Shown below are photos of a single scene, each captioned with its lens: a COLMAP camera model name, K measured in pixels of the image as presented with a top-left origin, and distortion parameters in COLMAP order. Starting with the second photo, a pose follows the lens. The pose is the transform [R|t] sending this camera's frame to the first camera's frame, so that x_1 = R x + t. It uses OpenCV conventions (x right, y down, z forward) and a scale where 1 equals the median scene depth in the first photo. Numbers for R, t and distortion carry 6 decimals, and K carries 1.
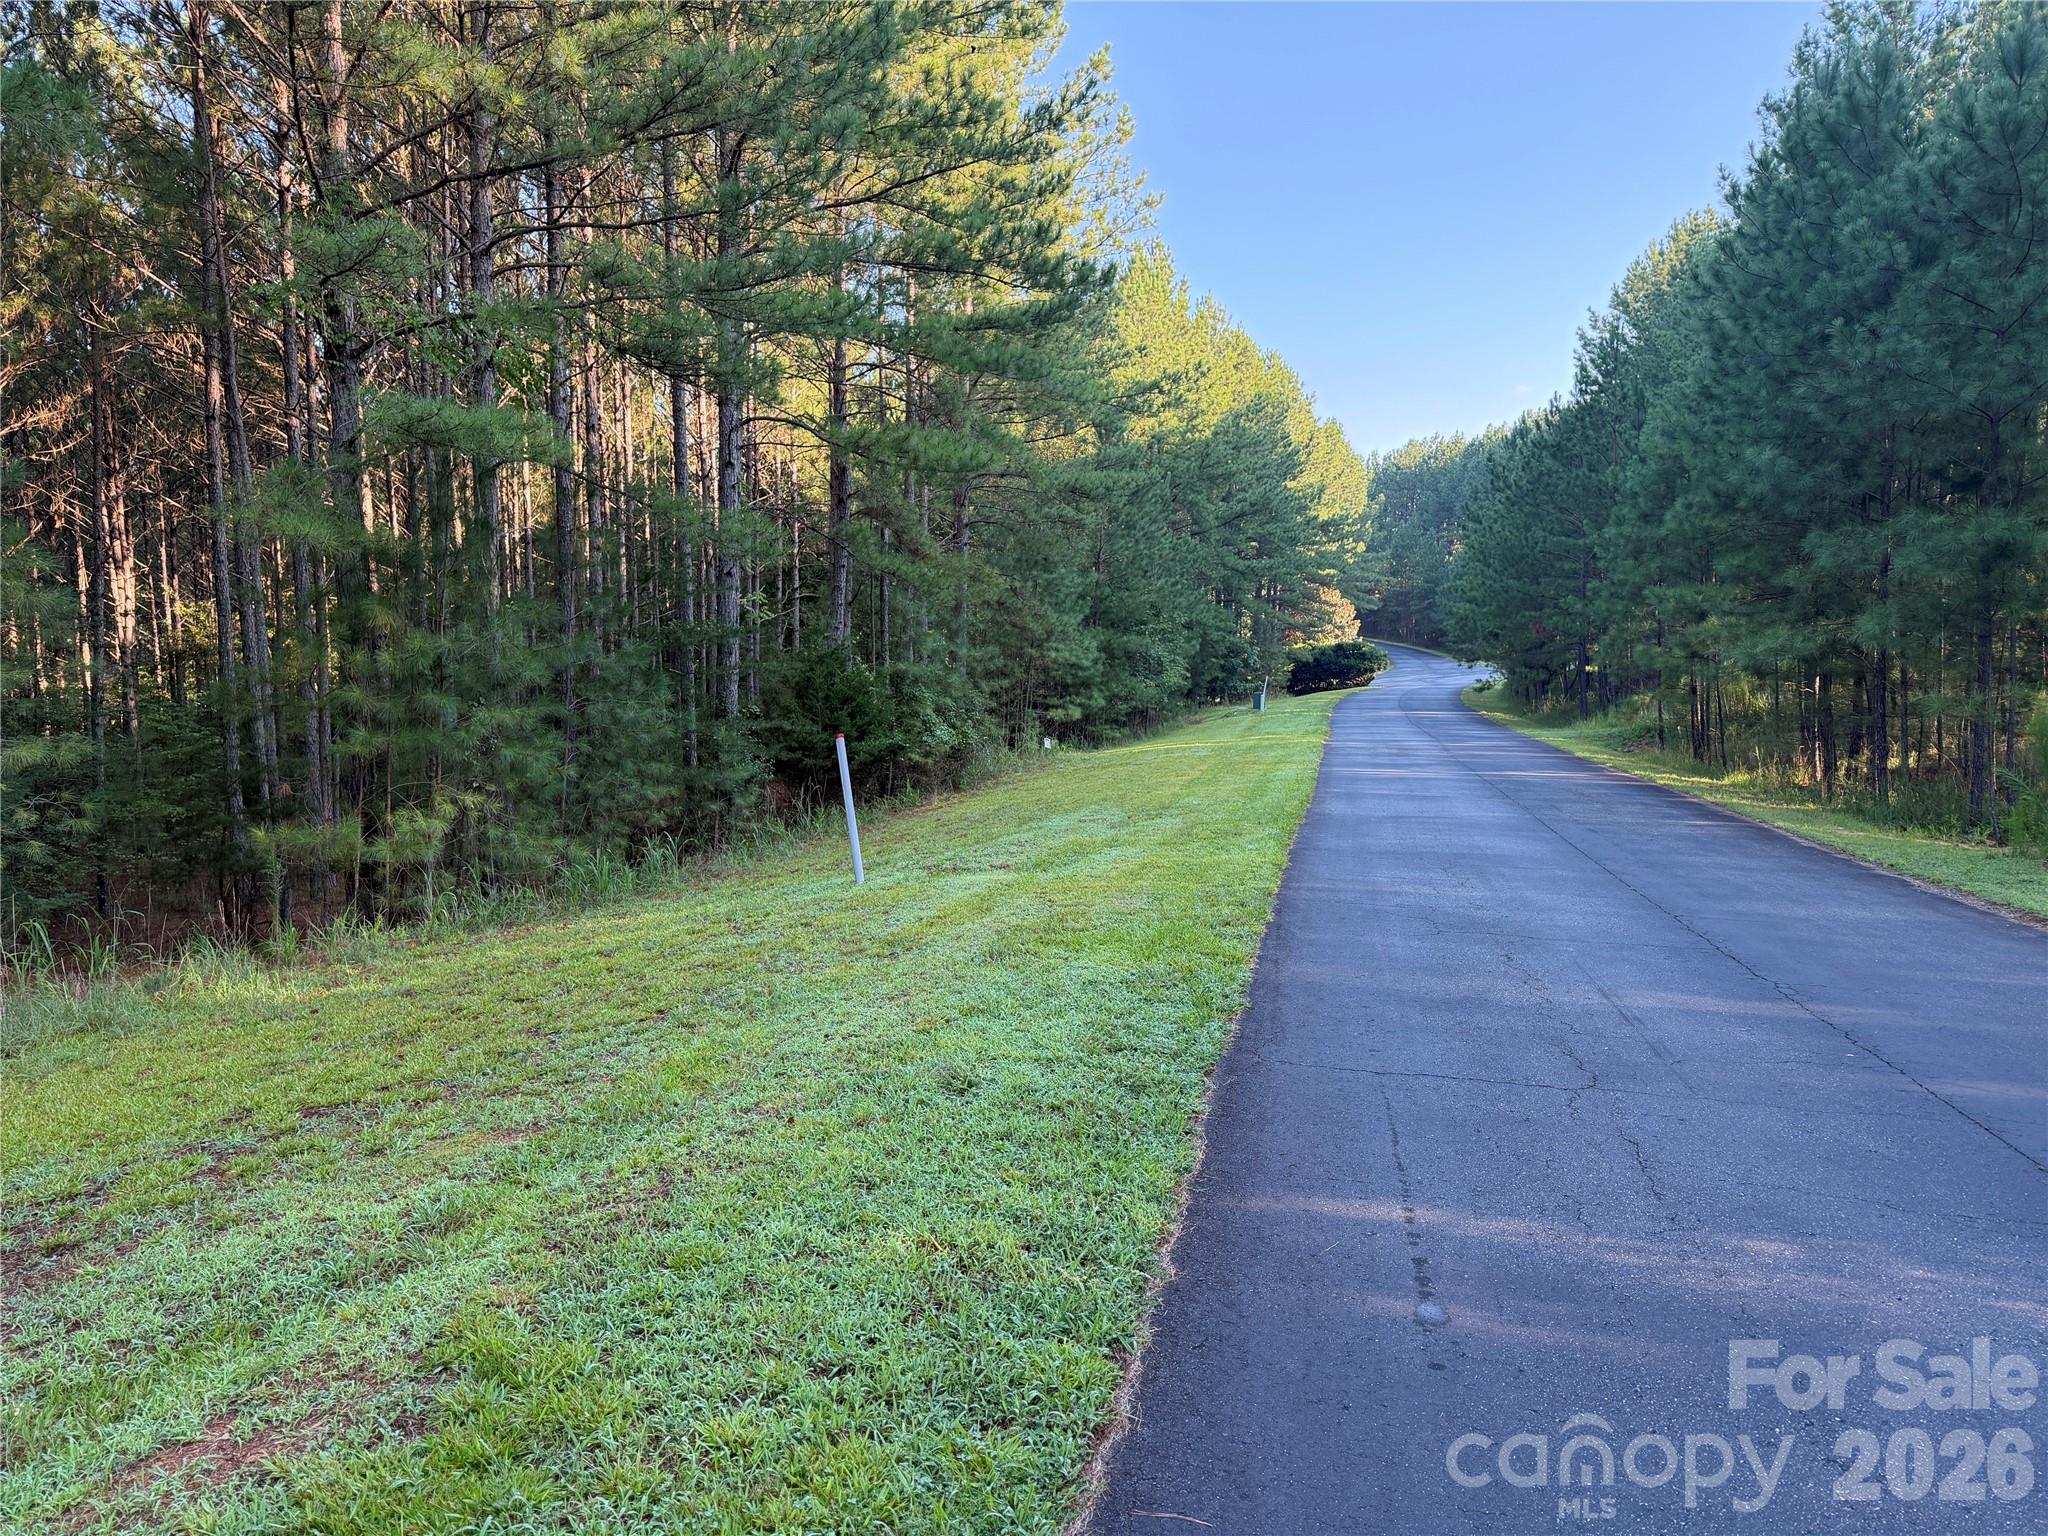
lens RADIAL K [[1425.5, 0, 1024.0], [0, 1425.5, 768.0], [0, 0, 1]] dist [0.001427, 0.000031]
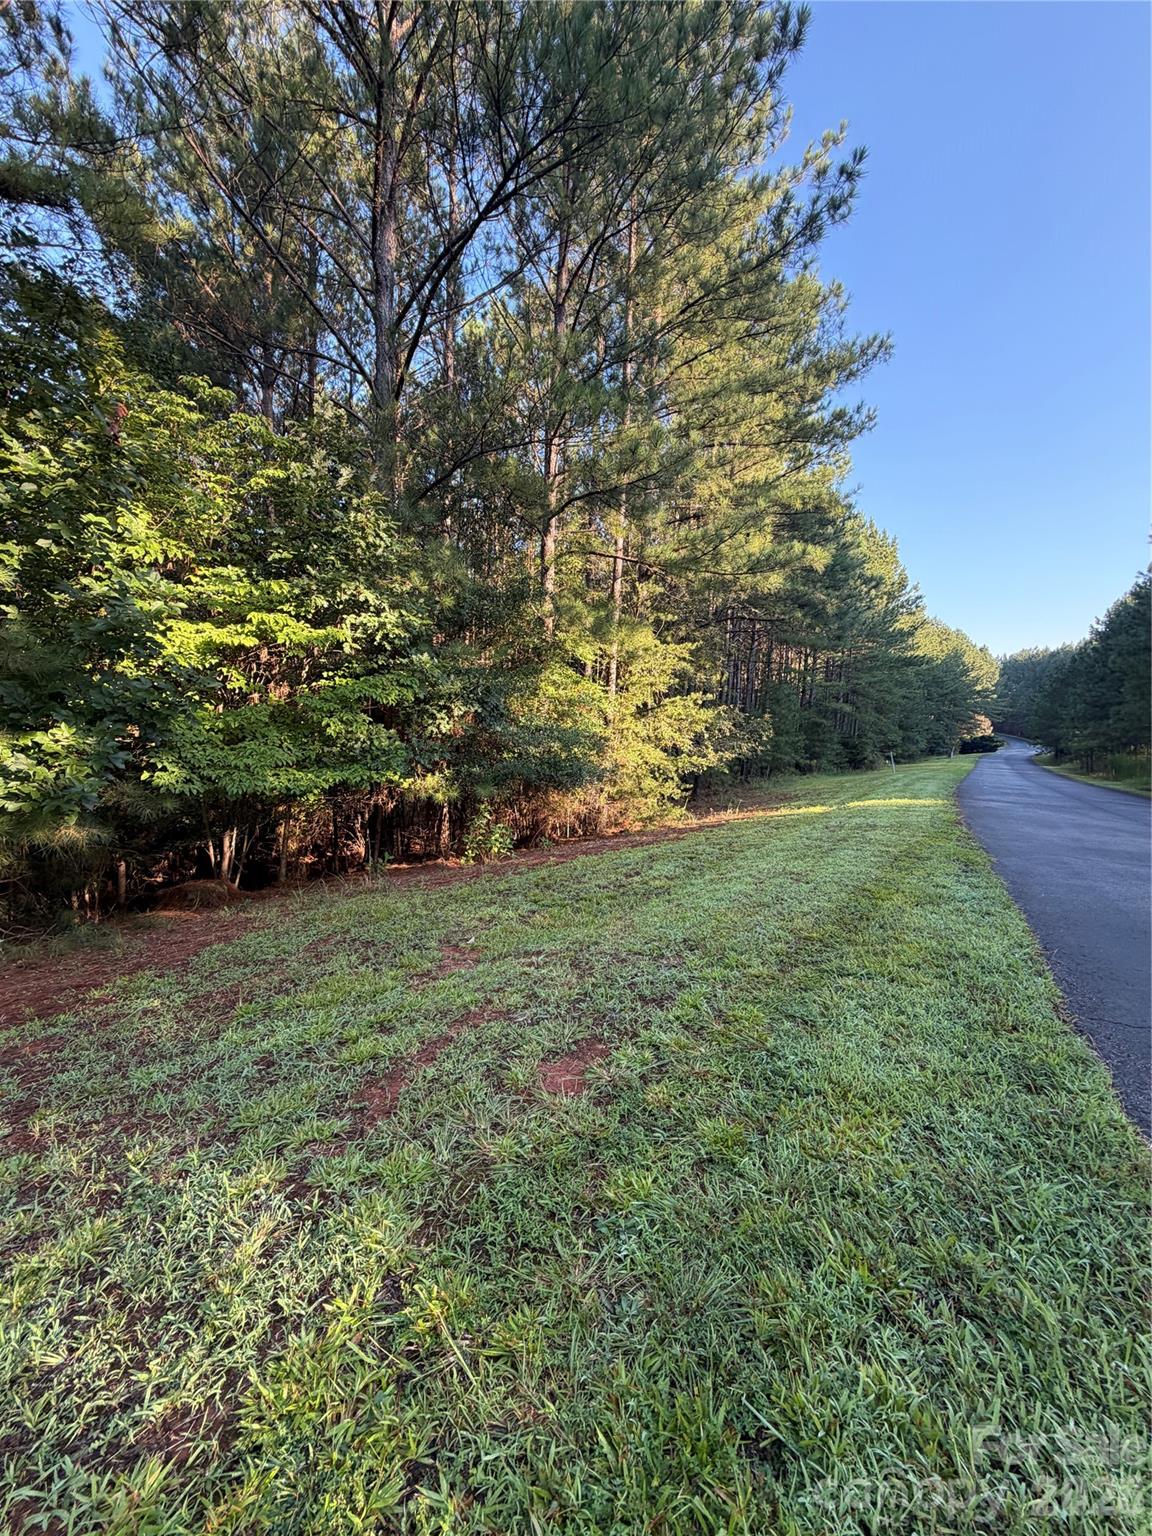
lens RADIAL K [[615.6, 0, 576.0], [0, 615.6, 768.0], [0, 0, 1]] dist [0.000105, 0.000027]
pose [[0.933004, 0.051214, -0.356204, -0.077980], [-0.057413, 0.998327, -0.006846, 0.025574], [0.355258, 0.026838, 0.934383, -0.354339]]
